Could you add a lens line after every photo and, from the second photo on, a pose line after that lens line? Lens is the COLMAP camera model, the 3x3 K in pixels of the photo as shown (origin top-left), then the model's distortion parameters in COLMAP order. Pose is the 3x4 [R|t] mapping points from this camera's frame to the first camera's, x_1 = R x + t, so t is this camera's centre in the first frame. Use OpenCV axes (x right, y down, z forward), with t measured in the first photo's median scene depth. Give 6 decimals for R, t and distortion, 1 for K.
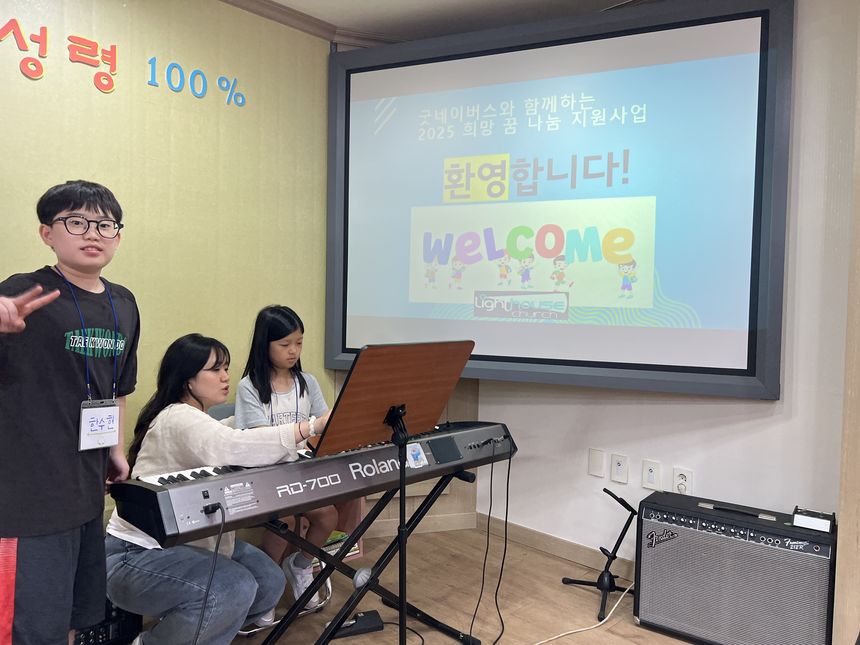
lens RADIAL K [[621.8, 0, 433.1], [0, 621.8, 336.4], [0, 0, 1]] dist [0.020327, -0.016680]
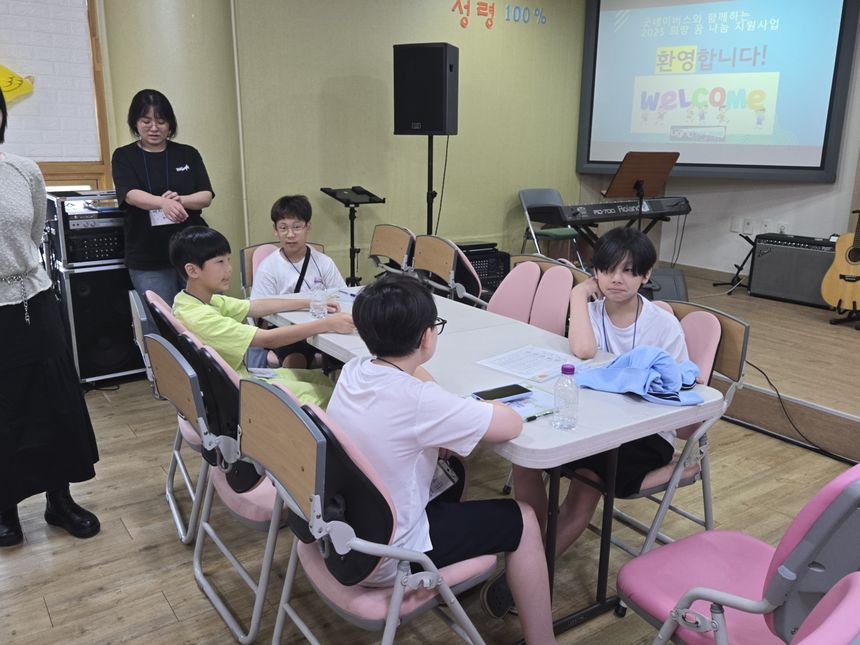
lens RADIAL K [[718.0, 0, 423.0], [0, 718.0, 322.6], [0, 0, 1]] dist [-0.003897, -0.011899]
pose [[0.981280, 0.034292, -0.189508, -0.235174], [0.005515, 0.978612, 0.205640, 0.055425], [0.192506, -0.202836, 0.960104, -1.298606]]
